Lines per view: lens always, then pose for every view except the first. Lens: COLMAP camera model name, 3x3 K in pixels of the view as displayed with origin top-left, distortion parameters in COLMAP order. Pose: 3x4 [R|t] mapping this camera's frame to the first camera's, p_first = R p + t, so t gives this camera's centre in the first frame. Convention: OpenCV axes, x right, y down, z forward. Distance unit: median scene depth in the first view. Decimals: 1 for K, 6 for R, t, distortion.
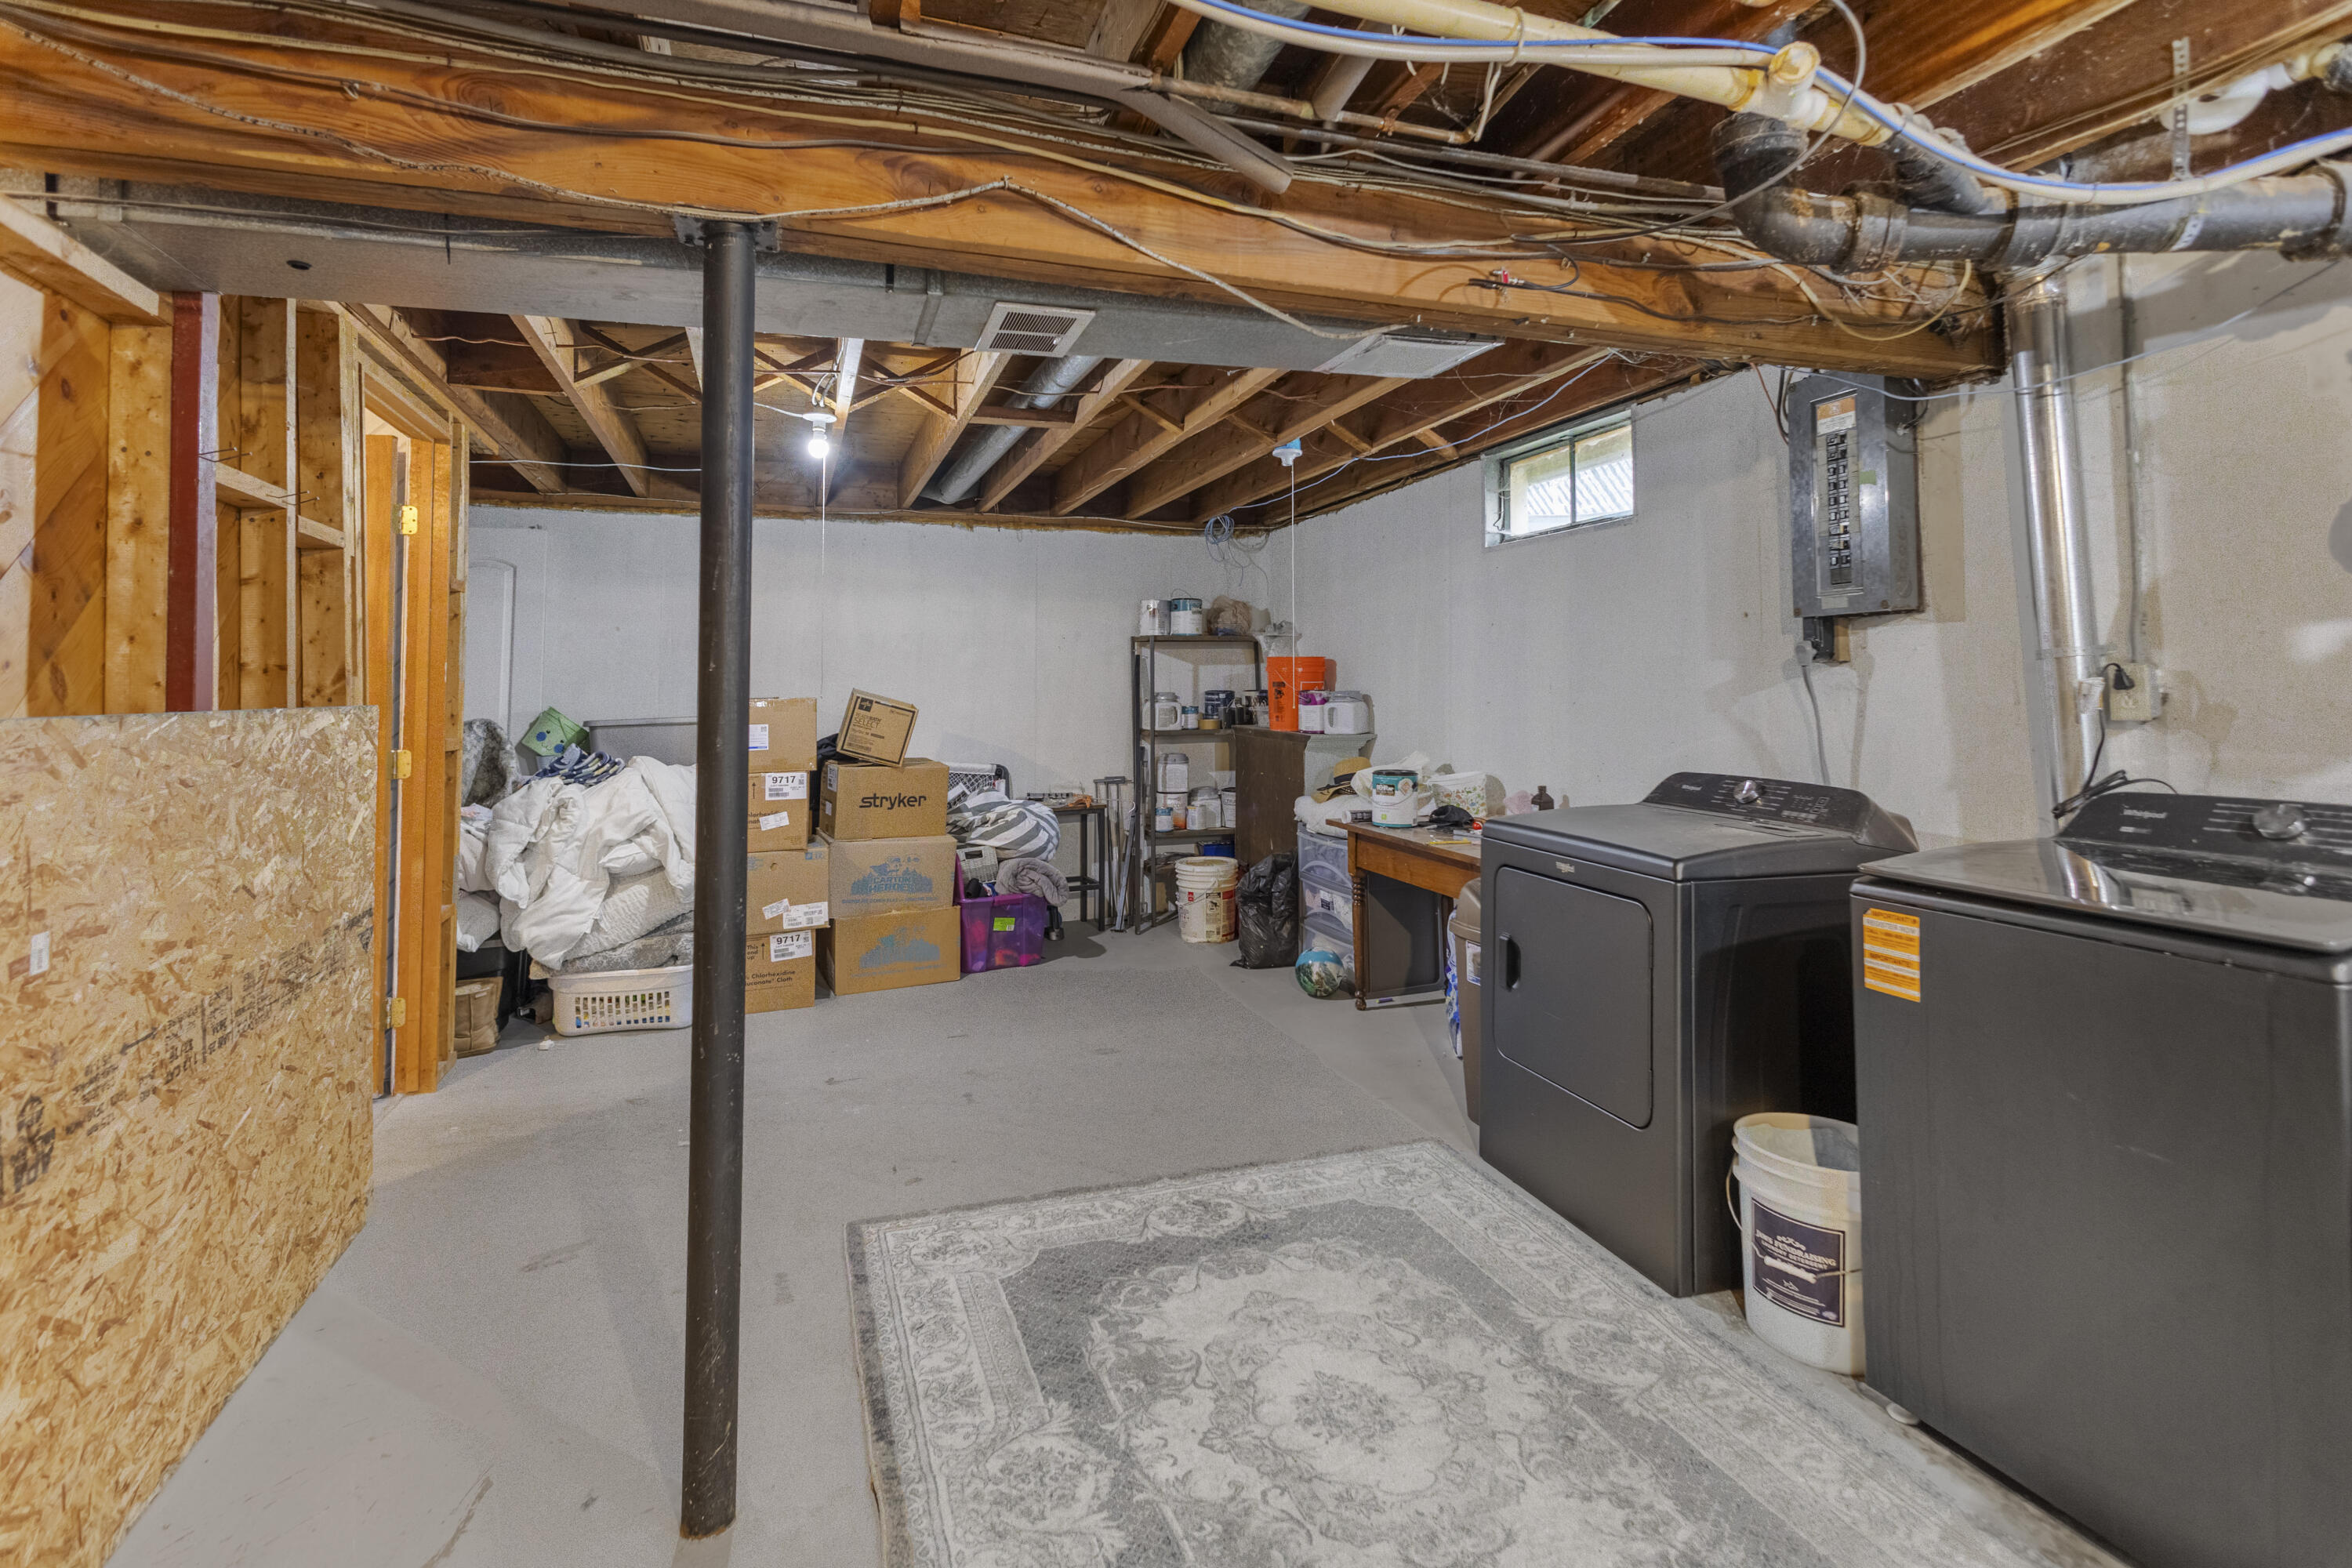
lens RADIAL K [[1142.5, 0, 1175.9], [0, 1142.5, 654.3], [0, 0, 1]] dist [-0.000688, -0.000540]
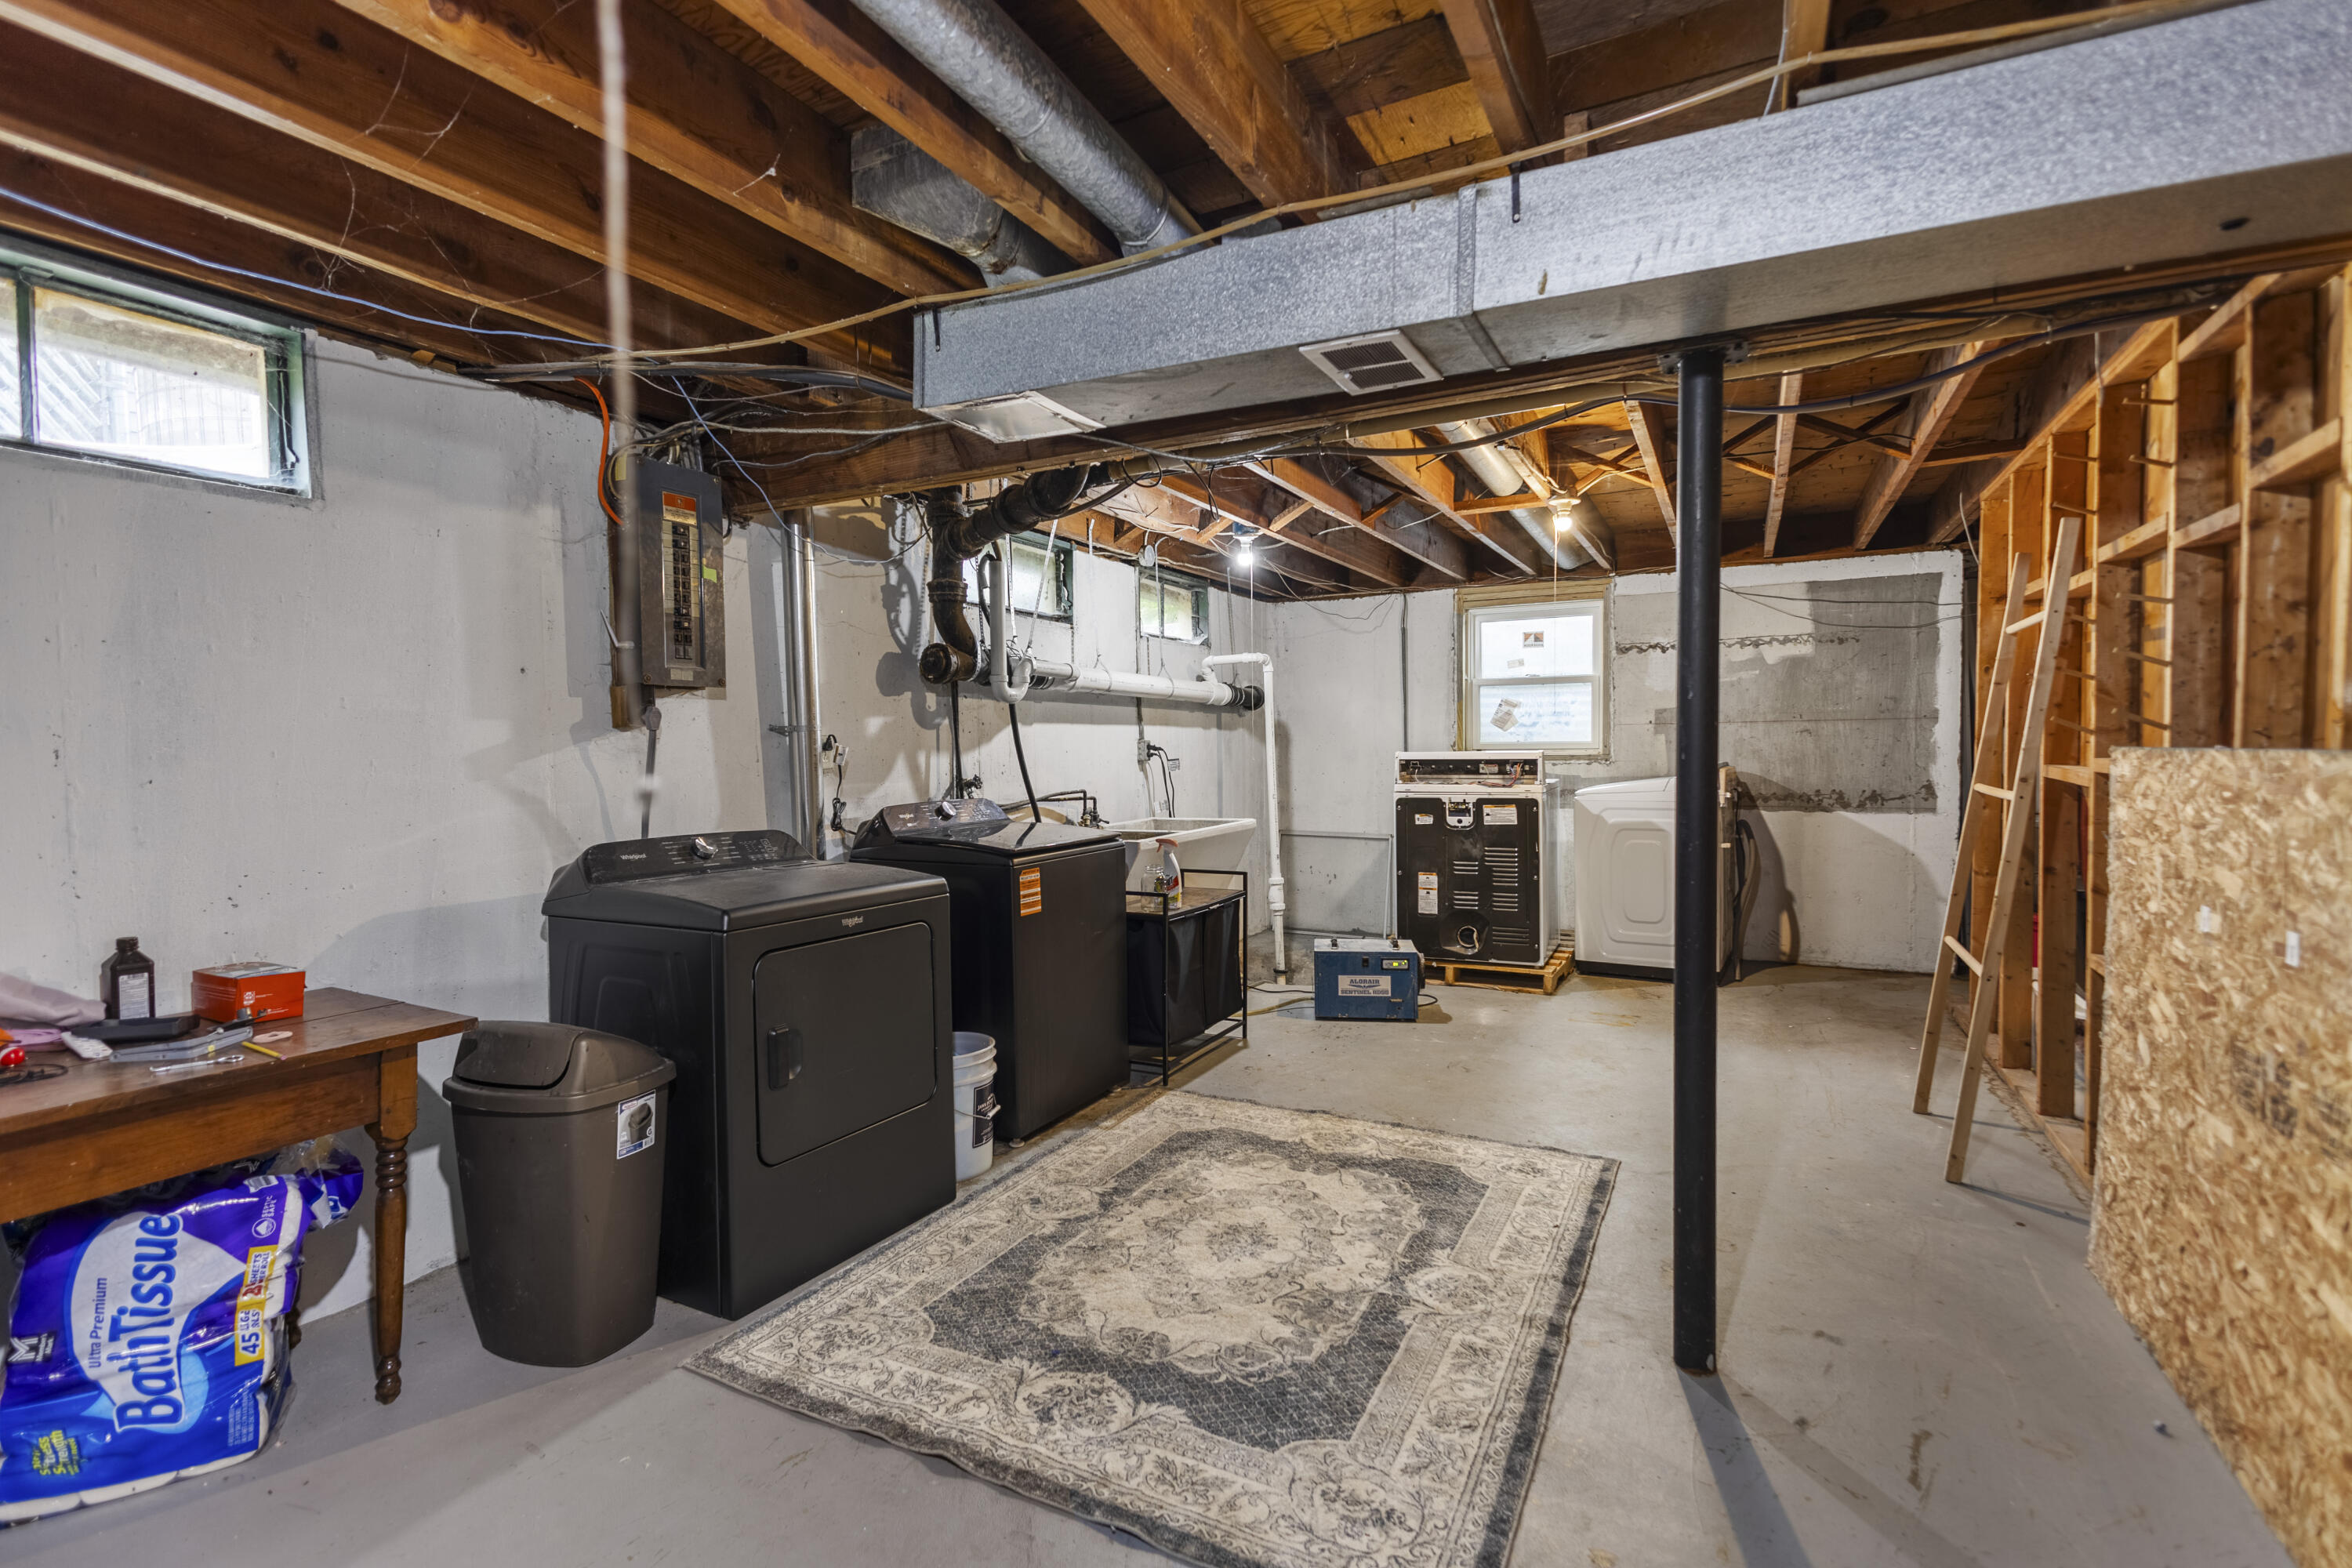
lens RADIAL K [[1074.0, 0, 1166.9], [0, 1074.0, 790.4], [0, 0, 1]] dist [0.003718, -0.000264]
pose [[-0.685627, -0.019514, 0.727691, -0.629400], [-0.010125, 0.999800, 0.017271, 0.053754], [-0.727882, 0.004474, -0.685688, 1.635389]]
